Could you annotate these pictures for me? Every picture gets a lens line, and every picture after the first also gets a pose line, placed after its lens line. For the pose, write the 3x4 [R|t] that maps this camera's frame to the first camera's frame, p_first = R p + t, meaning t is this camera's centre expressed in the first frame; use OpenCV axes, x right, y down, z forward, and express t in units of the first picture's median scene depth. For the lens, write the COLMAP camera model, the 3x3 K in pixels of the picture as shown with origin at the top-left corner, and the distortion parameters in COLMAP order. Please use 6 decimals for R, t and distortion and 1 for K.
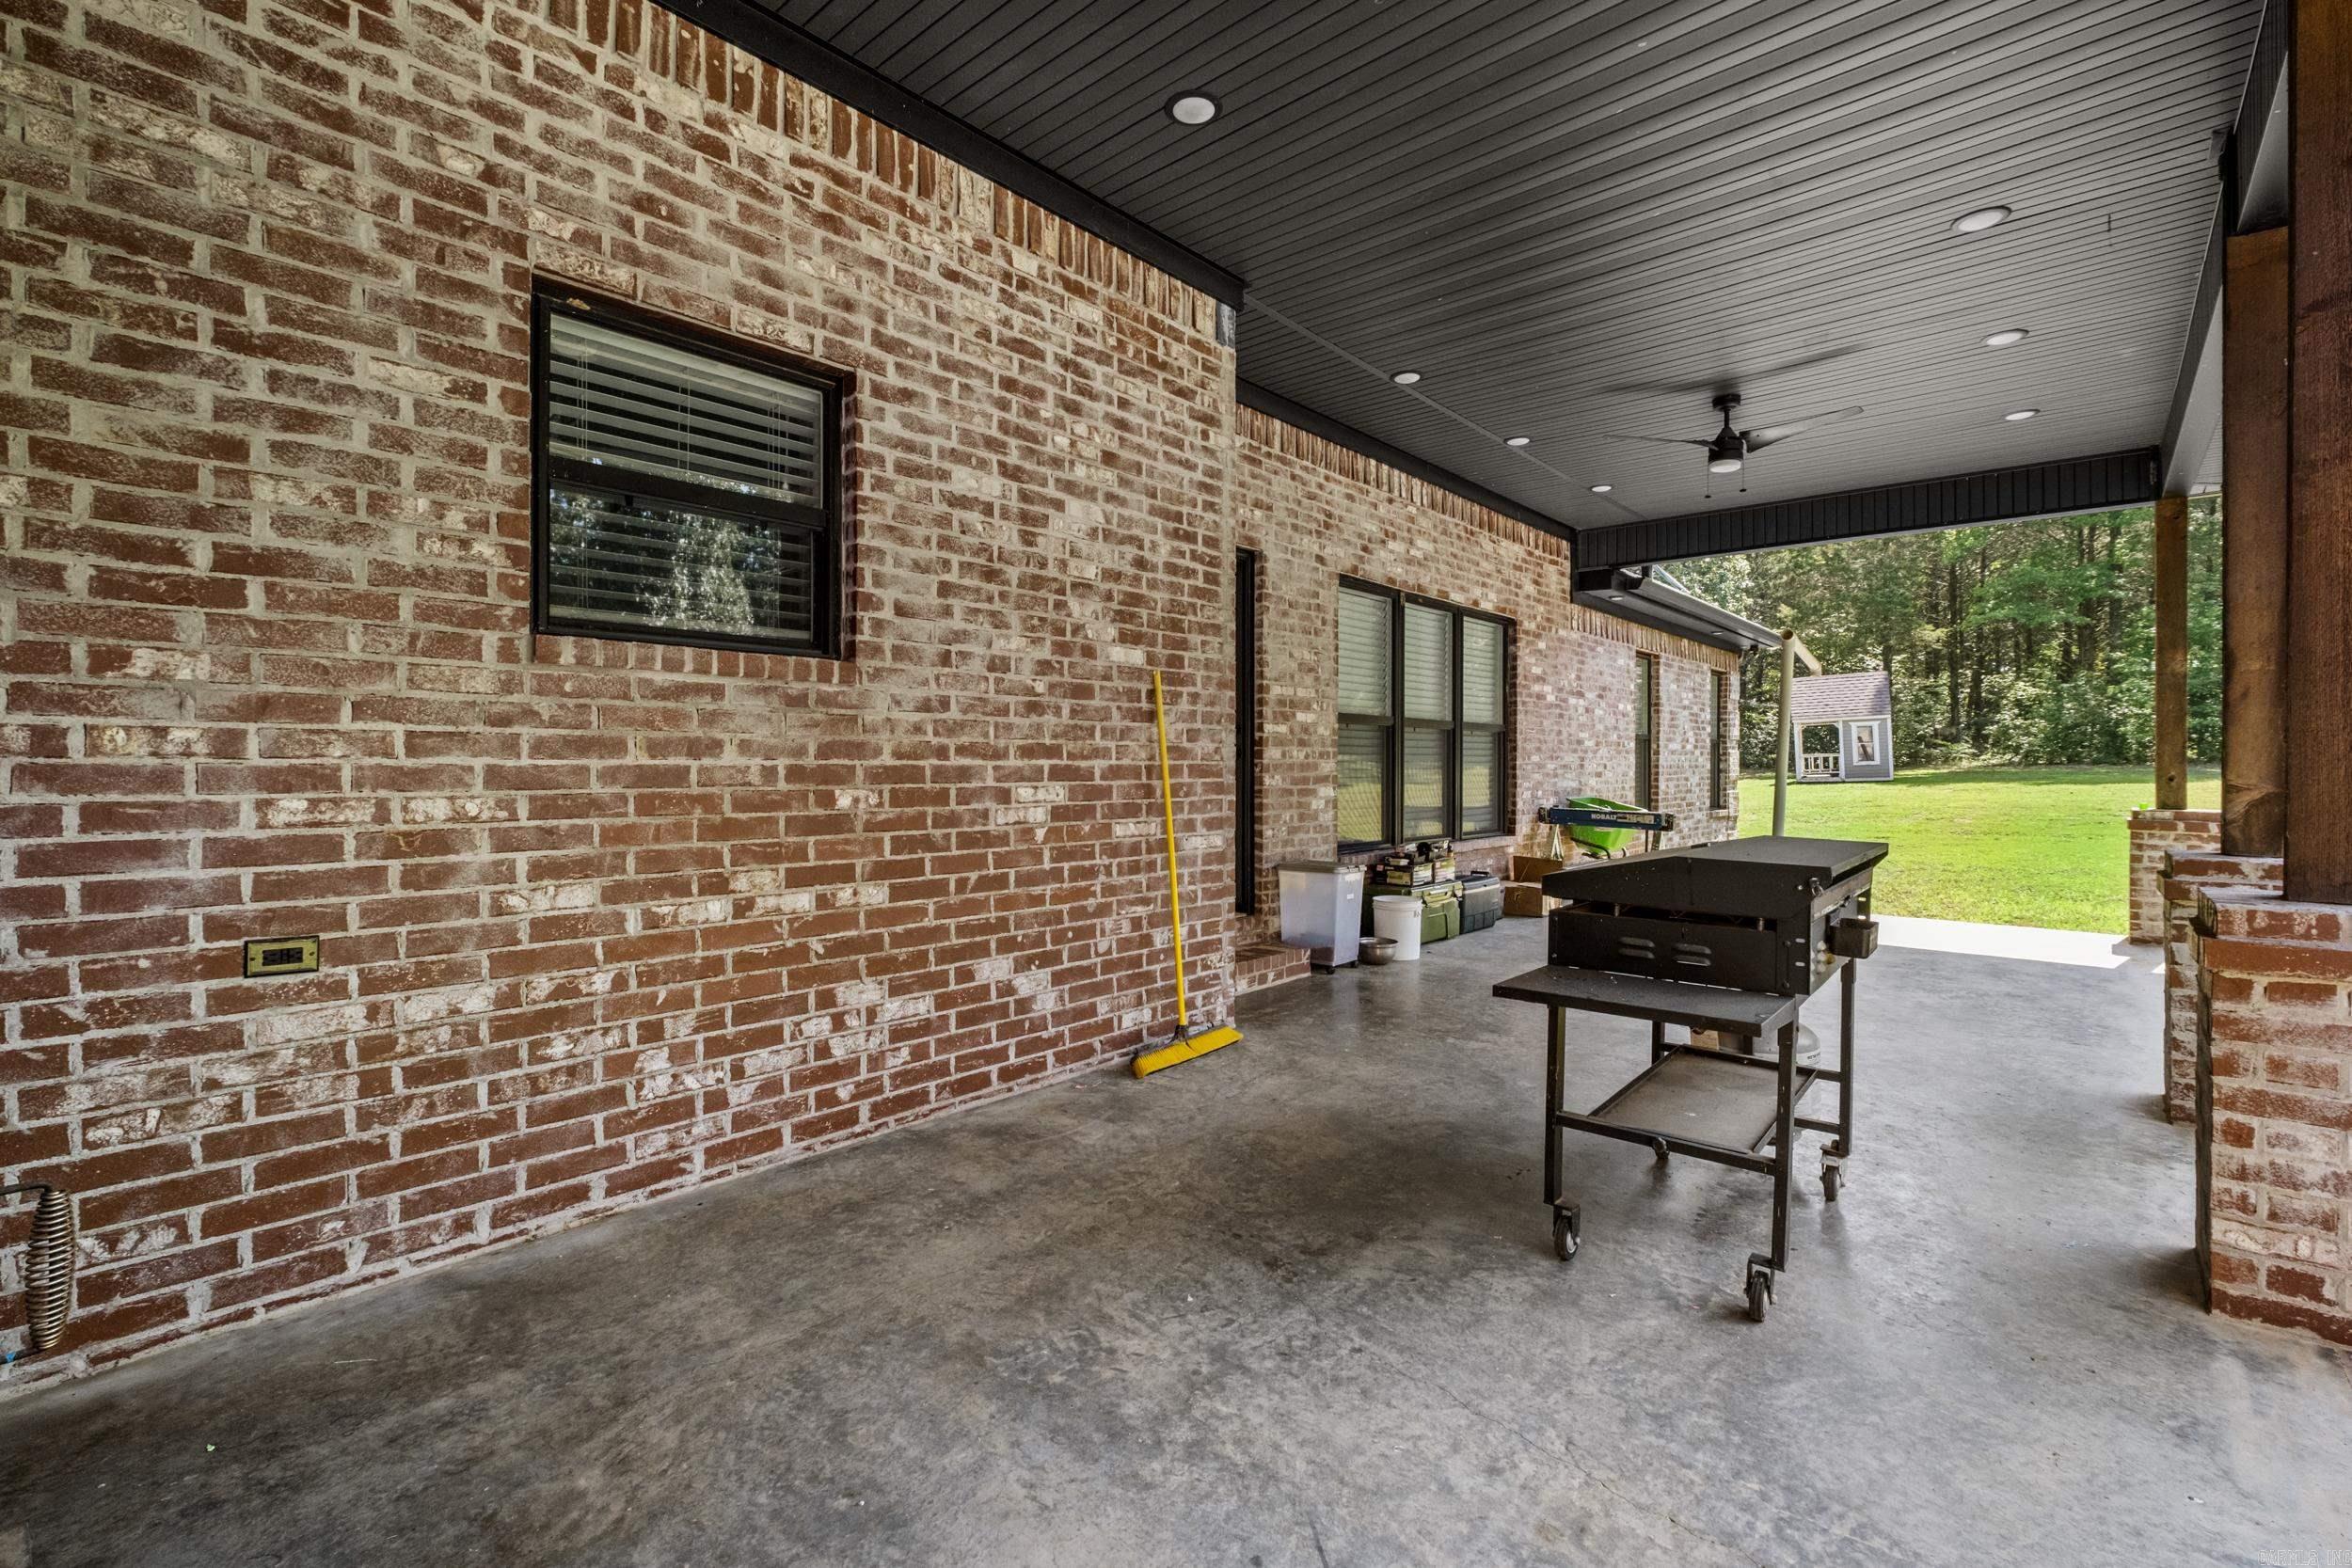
lens RADIAL K [[1023.2, 0, 1173.1], [0, 1023.2, 781.4], [0, 0, 1]] dist [-0.010766, 0.001734]
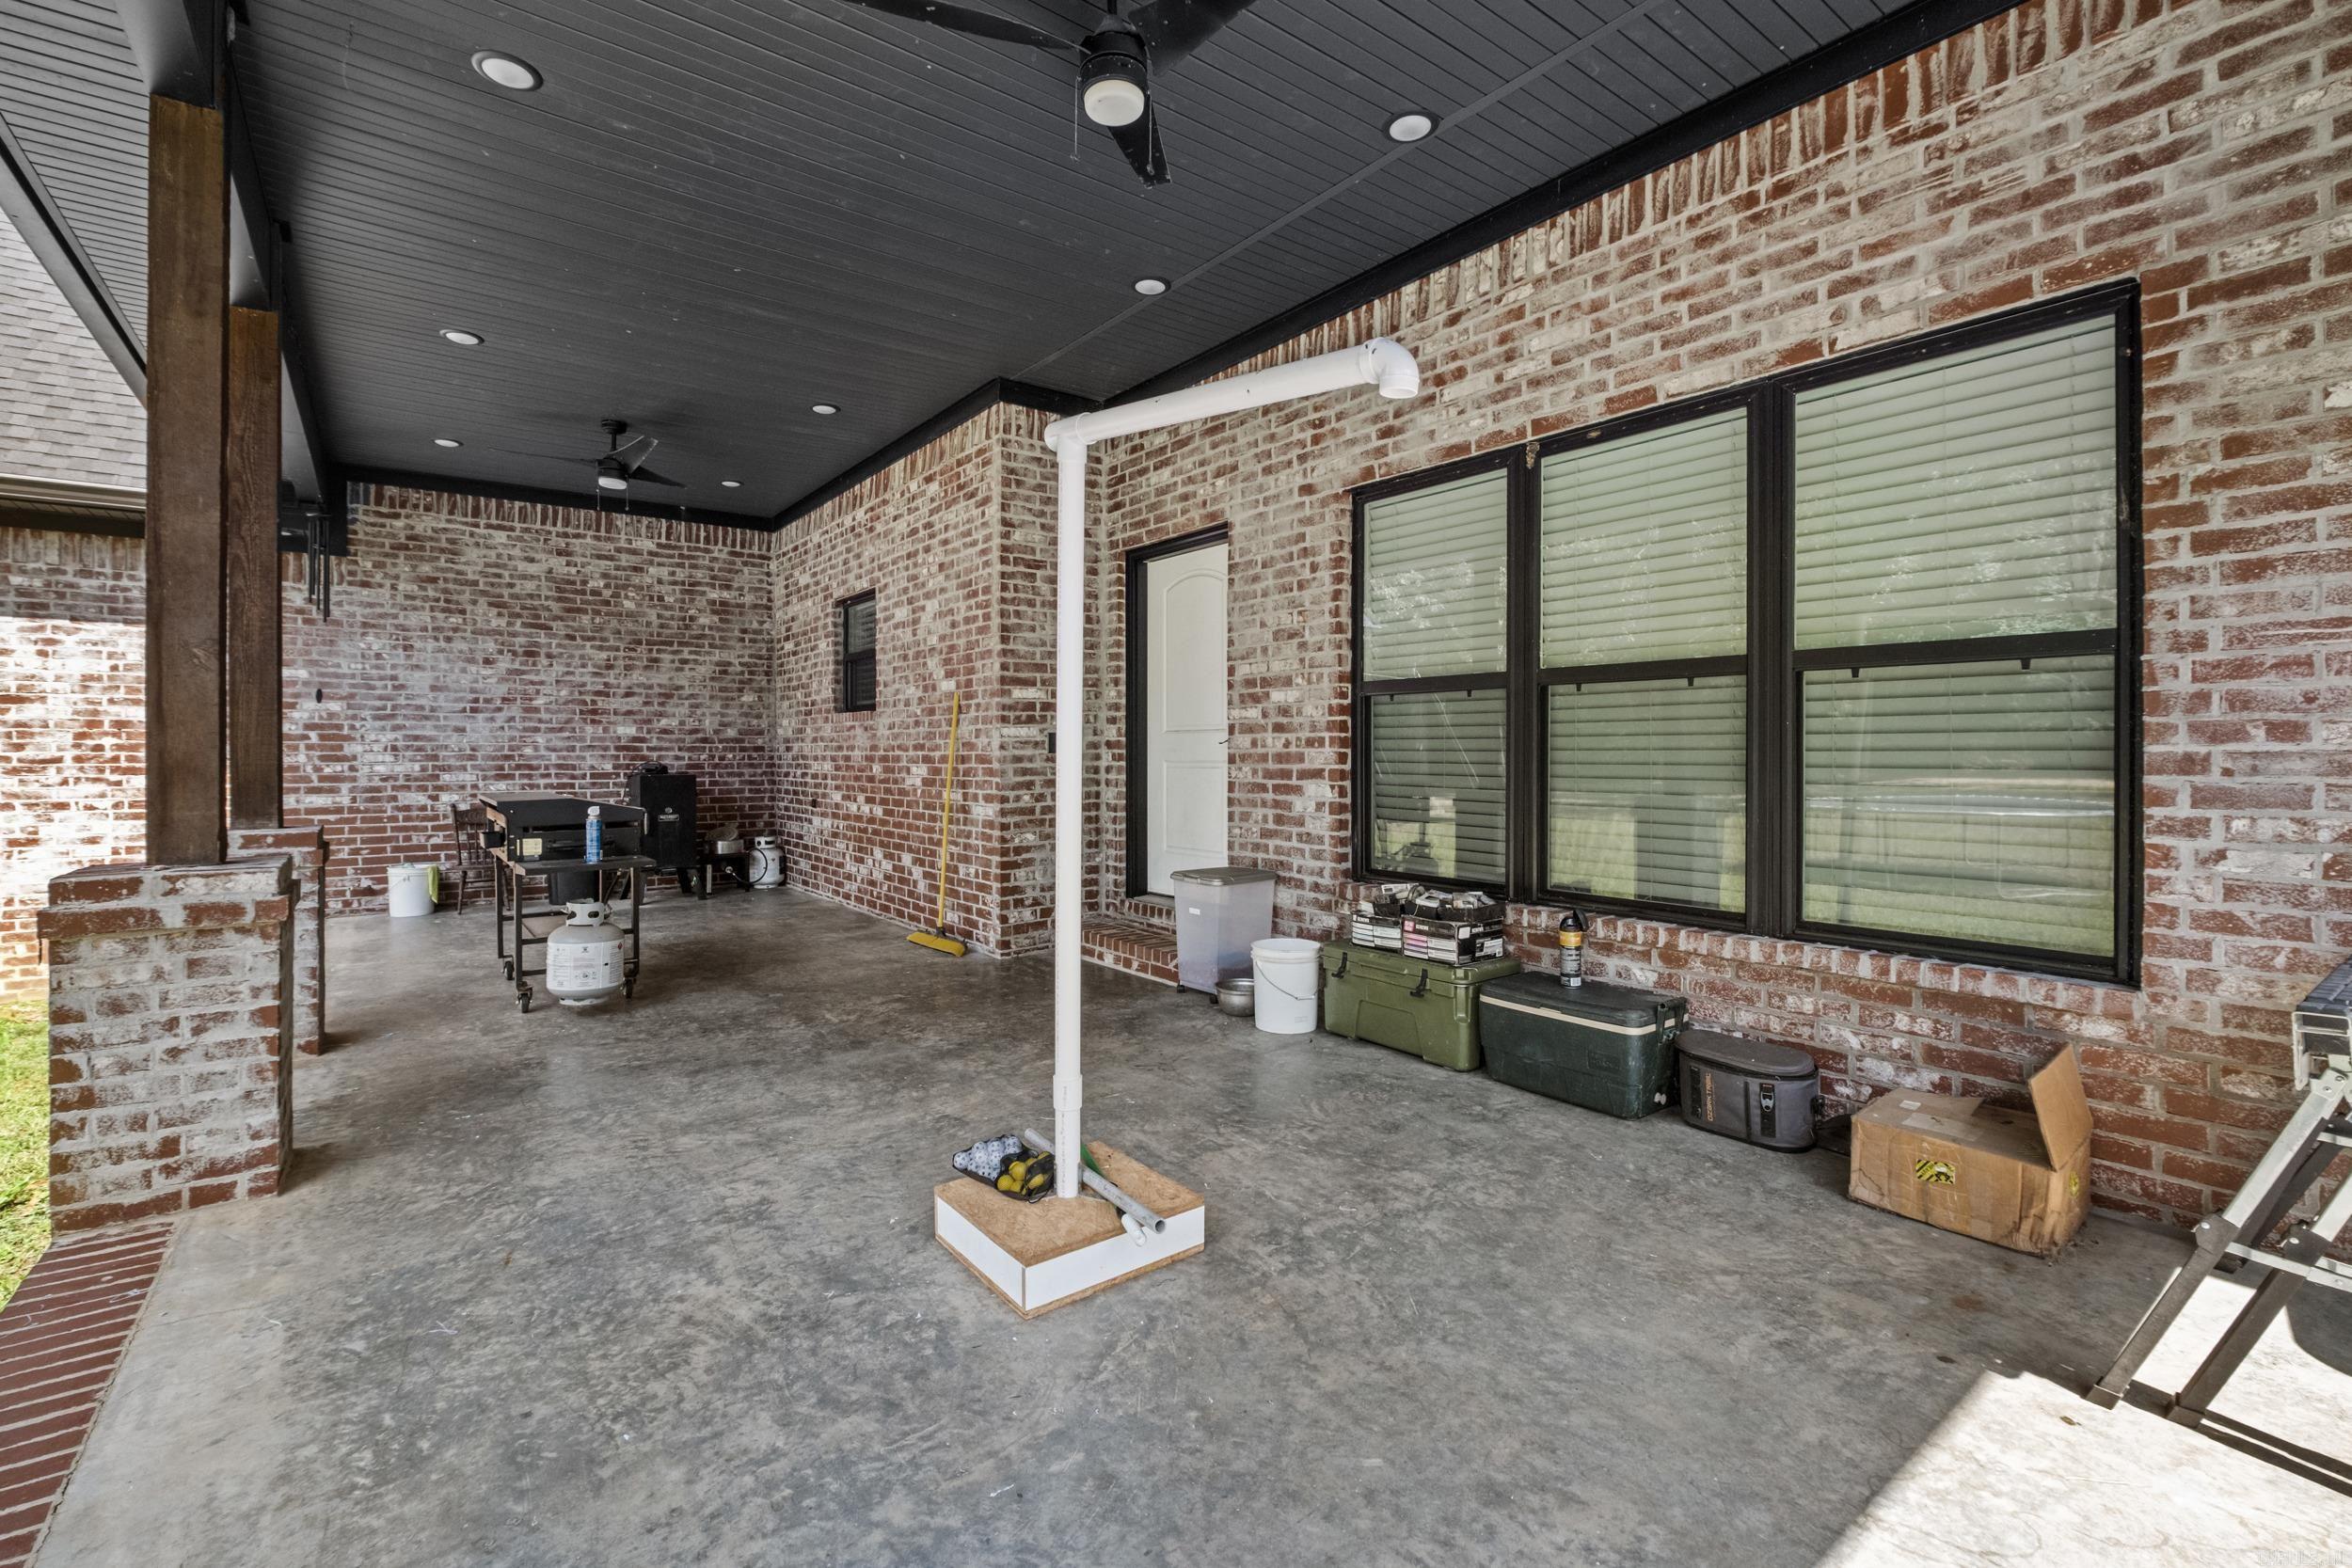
lens RADIAL K [[1023.2, 0, 1168.2], [0, 1023.2, 760.4], [0, 0, 1]] dist [-0.010766, 0.001734]
pose [[-0.190365, 0.007029, -0.981688, 1.422994], [-0.015874, 0.999822, 0.010237, -0.028298], [0.981585, 0.017532, -0.190220, 1.612977]]
